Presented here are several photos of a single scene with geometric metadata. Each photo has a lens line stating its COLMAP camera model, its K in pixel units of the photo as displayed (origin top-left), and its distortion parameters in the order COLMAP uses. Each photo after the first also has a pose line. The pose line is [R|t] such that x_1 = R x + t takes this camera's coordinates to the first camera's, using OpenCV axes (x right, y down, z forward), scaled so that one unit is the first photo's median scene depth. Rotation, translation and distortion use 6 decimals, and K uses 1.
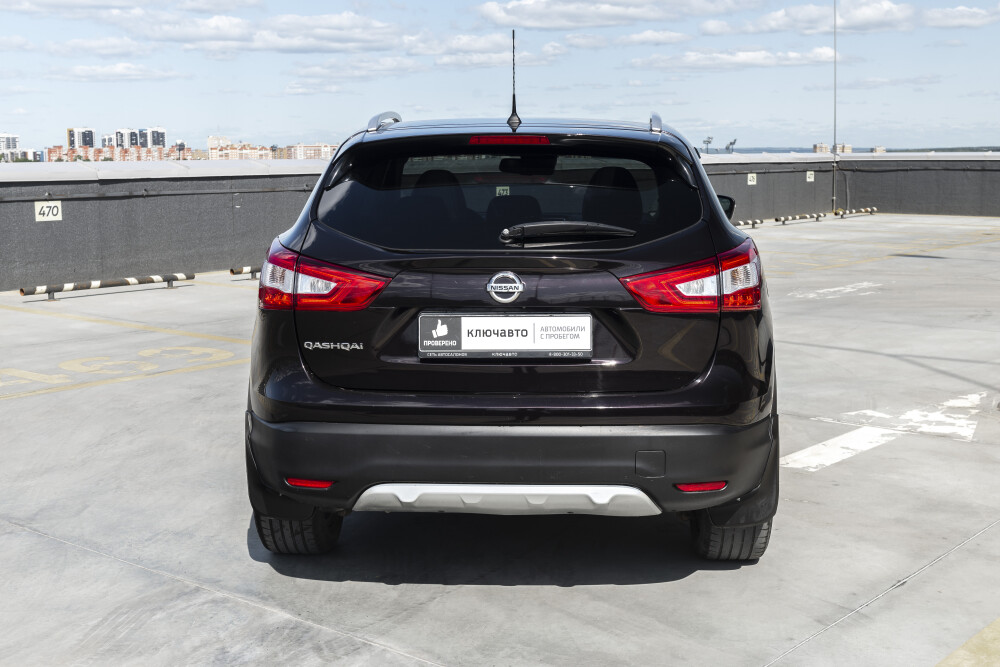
lens RADIAL K [[1281.9, 0, 495.1], [0, 1281.9, 342.6], [0, 0, 1]] dist [0.000848, 0.000000]
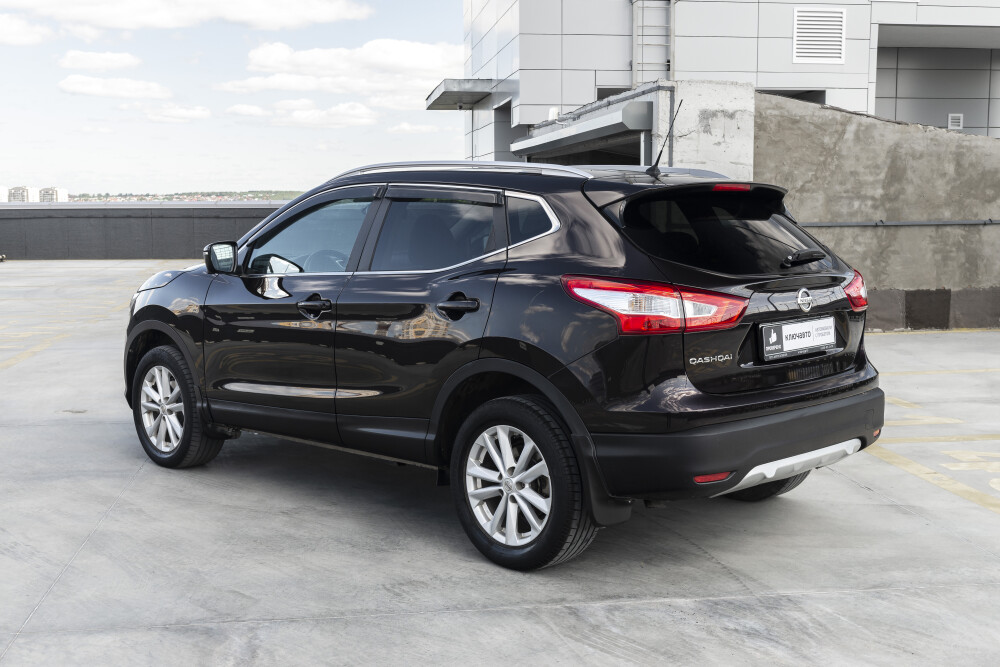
lens RADIAL K [[1204.3, 0, 499.0], [0, 1204.3, 331.4], [0, 0, 1]] dist [0.001174, 0.000000]
pose [[0.680459, -0.079322, 0.728480, -0.527706], [0.108868, 0.994035, 0.006546, -0.025507], [-0.724654, 0.074854, 0.685036, 0.186857]]
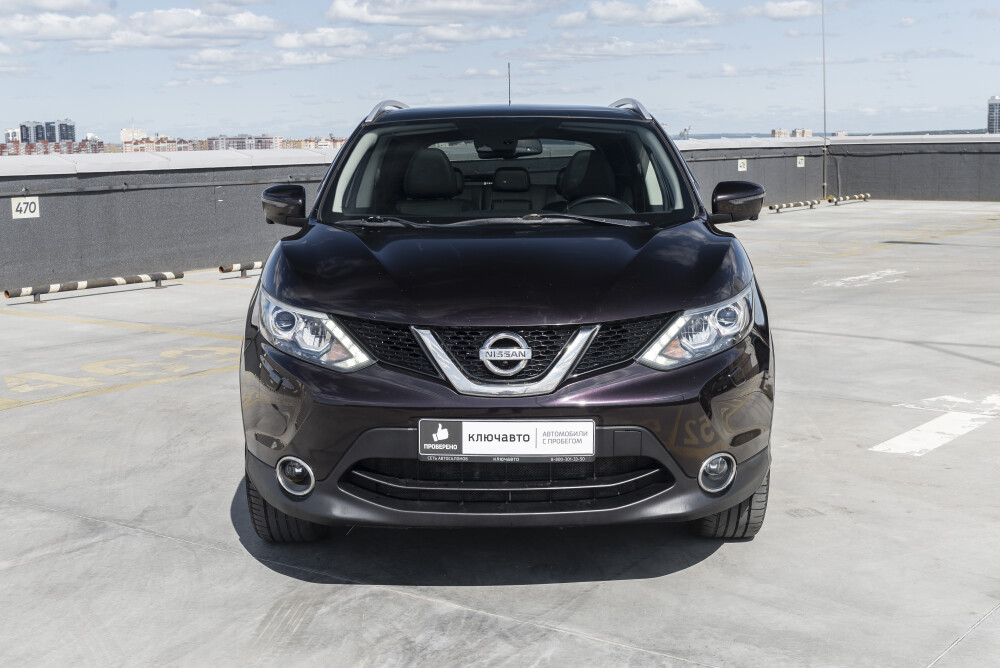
lens RADIAL K [[1382.1, 0, 498.9], [0, 1382.1, 333.0], [0, 0, 1]] dist [-0.015978, 0.000000]
pose [[0.998865, -0.018633, 0.043836, -0.086532], [0.019064, 0.999774, -0.009419, 0.007906], [-0.043650, 0.010244, 0.998994, -0.027393]]
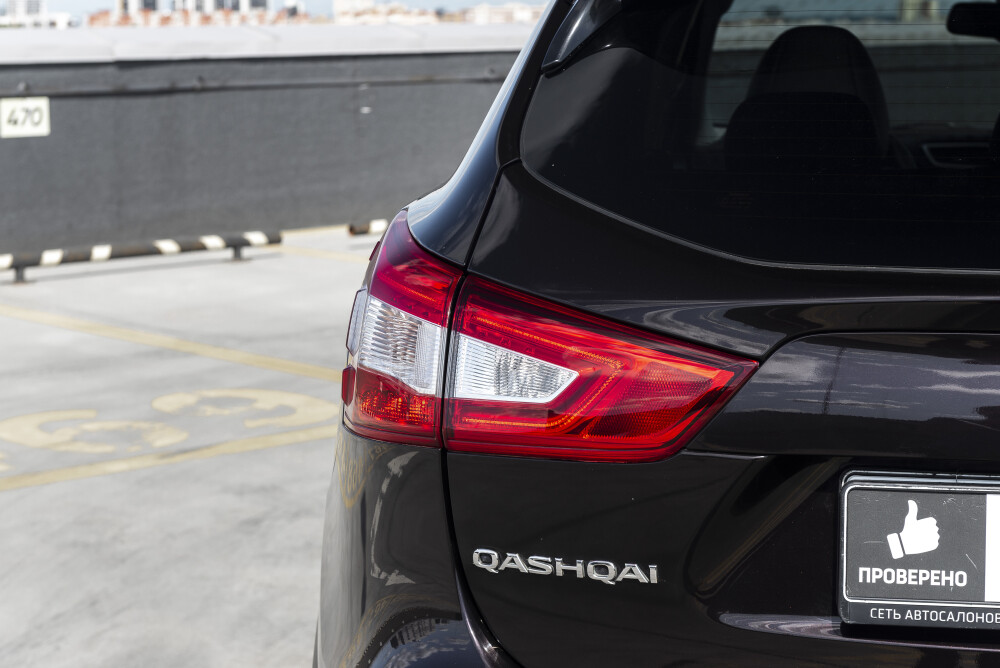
lens RADIAL K [[2098.1, 0, 502.2], [0, 2098.1, 327.5], [0, 0, 1]] dist [0.001876, 0.000000]
pose [[0.990279, 0.017231, -0.138023, -0.034881], [-0.017394, 0.999849, 0.000021, -0.027846], [0.138002, 0.002380, 0.990429, 0.239081]]
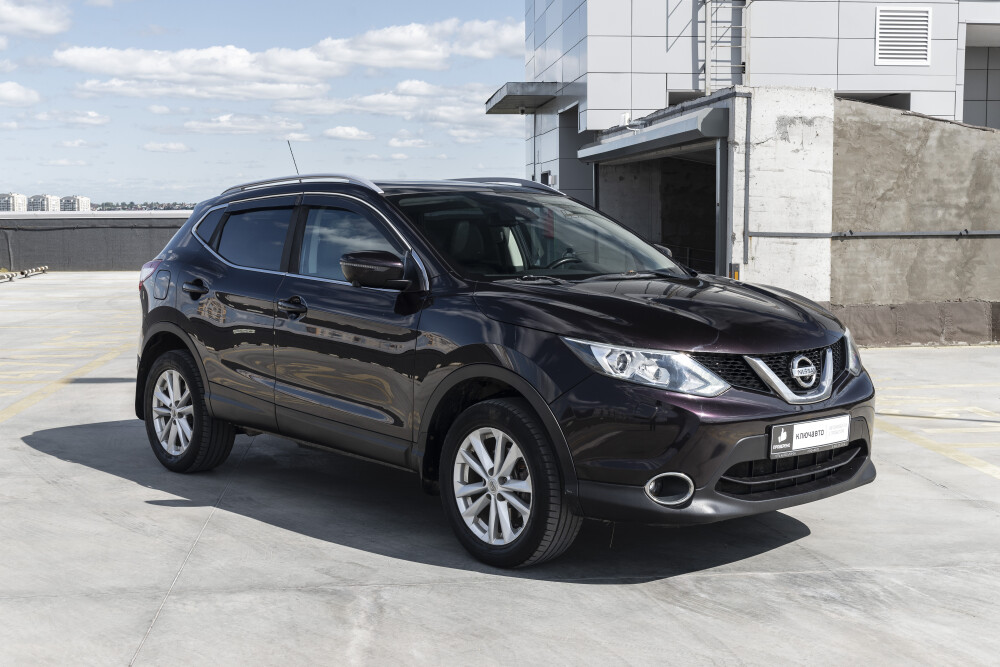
lens RADIAL K [[1313.7, 0, 499.5], [0, 1313.7, 331.2], [0, 0, 1]] dist [-0.003795, 0.000000]
pose [[0.710483, -0.064729, 0.700732, -0.623128], [0.104451, 0.994431, -0.014045, -0.015520], [-0.695920, 0.083171, 0.713287, 0.127682]]
